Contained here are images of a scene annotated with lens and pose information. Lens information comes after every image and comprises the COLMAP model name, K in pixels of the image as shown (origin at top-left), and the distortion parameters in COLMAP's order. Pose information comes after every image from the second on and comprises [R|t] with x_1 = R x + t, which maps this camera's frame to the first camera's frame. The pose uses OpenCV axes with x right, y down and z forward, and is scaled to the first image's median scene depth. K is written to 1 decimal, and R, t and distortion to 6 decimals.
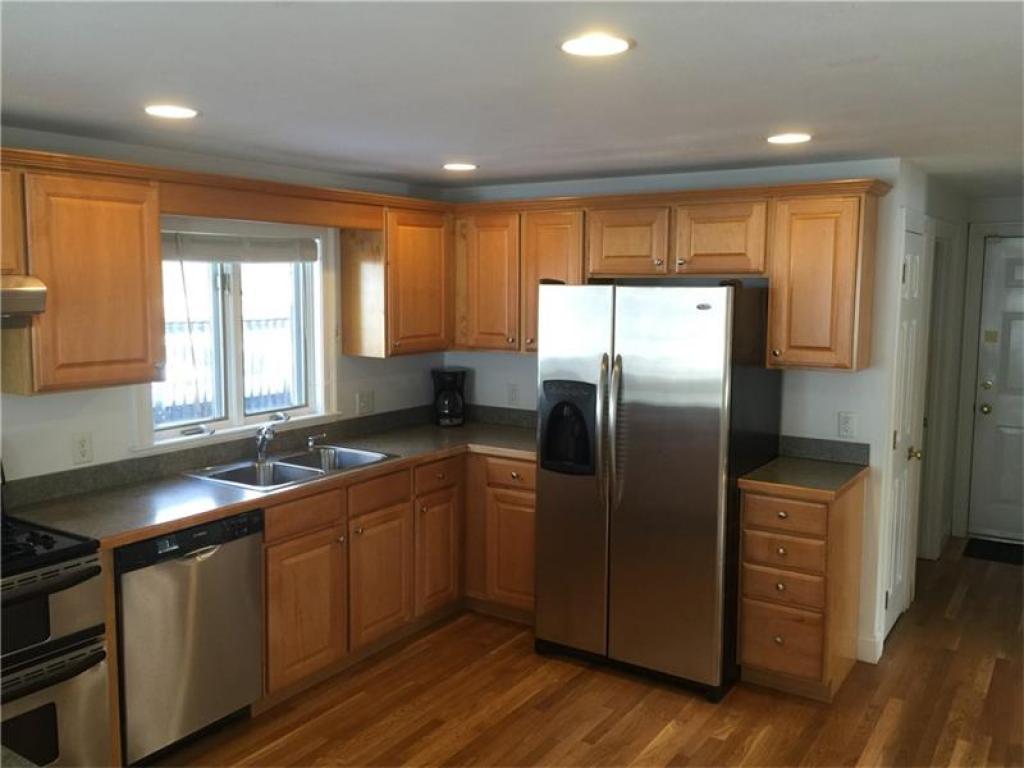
lens RADIAL K [[879.3, 0, 499.5], [0, 879.3, 385.4], [0, 0, 1]] dist [0.039685, -0.010632]
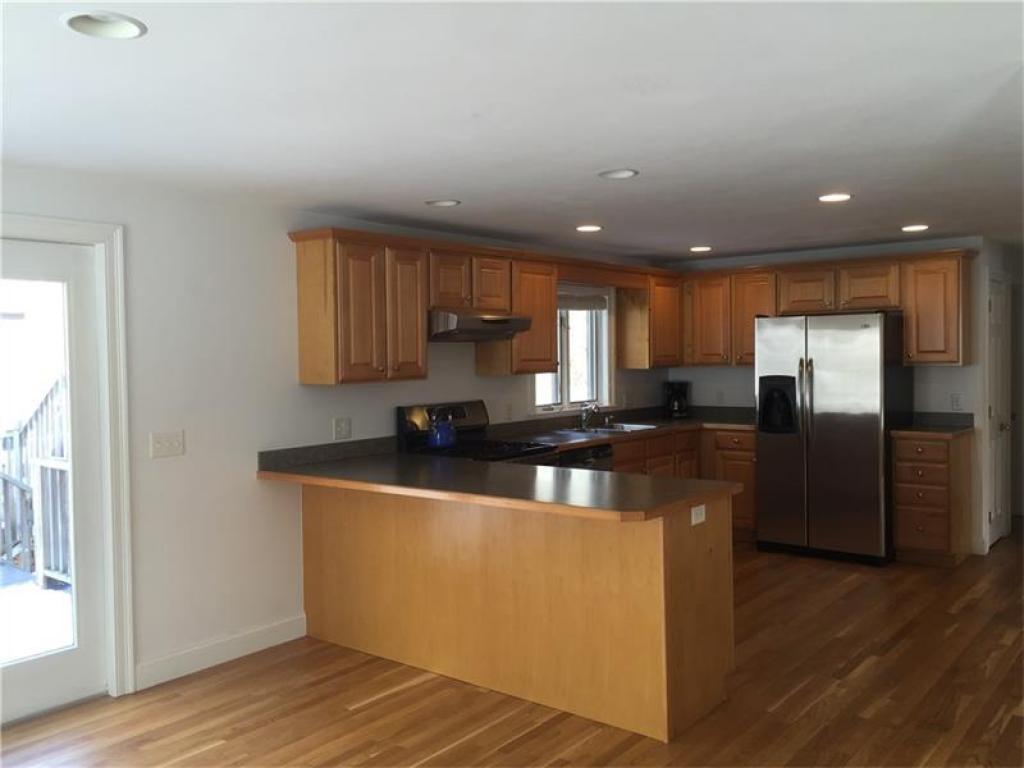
lens RADIAL K [[879.3, 0, 499.5], [0, 879.3, 385.4], [0, 0, 1]] dist [0.039685, -0.010632]
pose [[0.995864, -0.015974, -0.089436, -0.286694], [0.008474, 0.996462, -0.083614, 0.144388], [0.090455, 0.082511, 0.992477, -0.667108]]
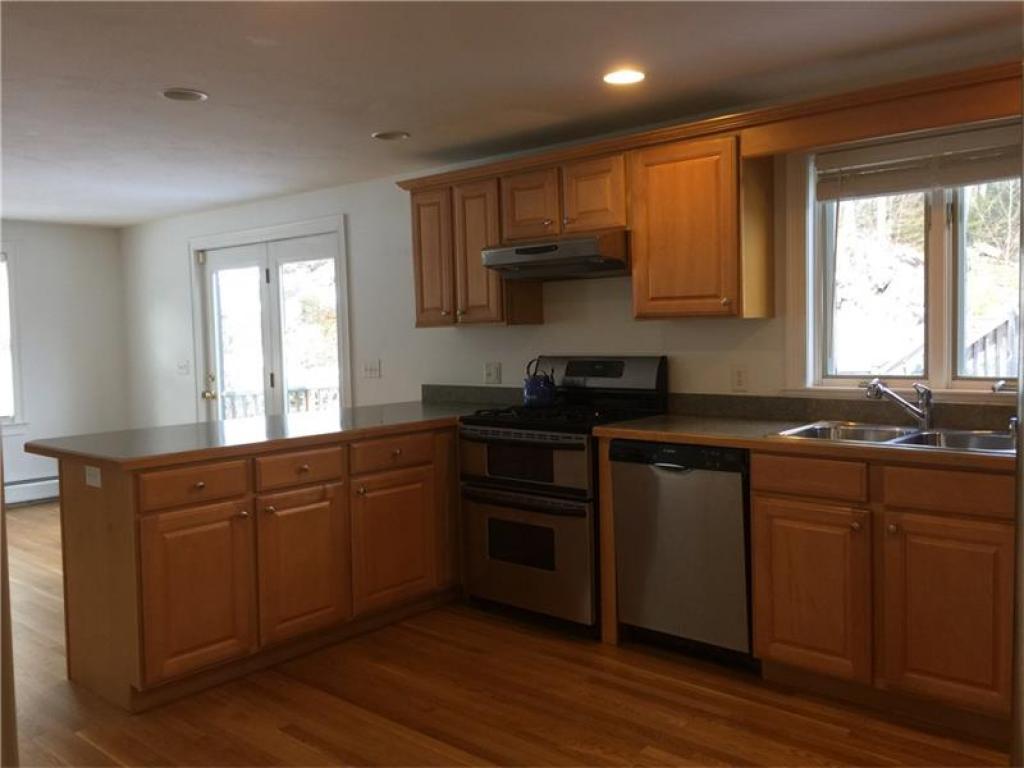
lens RADIAL K [[879.3, 0, 499.5], [0, 879.3, 385.4], [0, 0, 1]] dist [0.039685, -0.010632]
pose [[-0.149498, 0.065852, -0.986567, 0.605087], [-0.094585, 0.992252, 0.080564, 0.015457], [0.984228, 0.105359, -0.142111, 0.745427]]
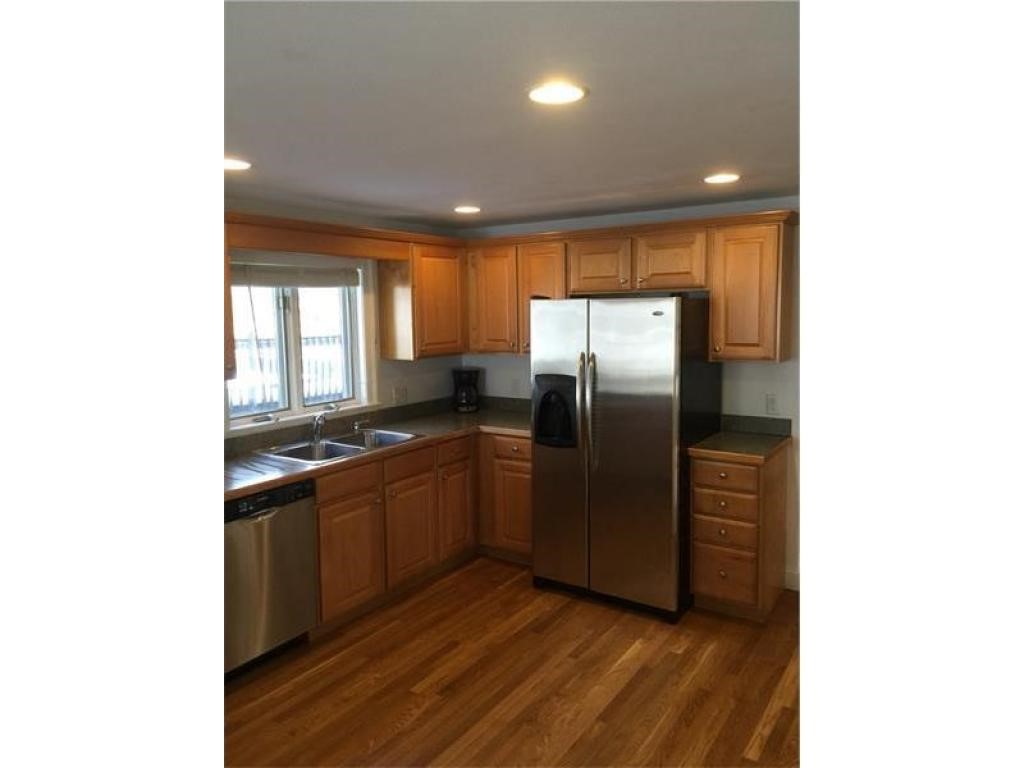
lens RADIAL K [[657.0, 0, 512.0], [0, 657.0, 384.0], [0, 0, 1]] dist [0.034840, -0.000549]
pose [[0.999789, -0.019291, -0.007111, 0.022788], [0.019282, 0.999813, -0.001307, 0.008767], [0.007135, 0.001169, 0.999974, 0.042045]]
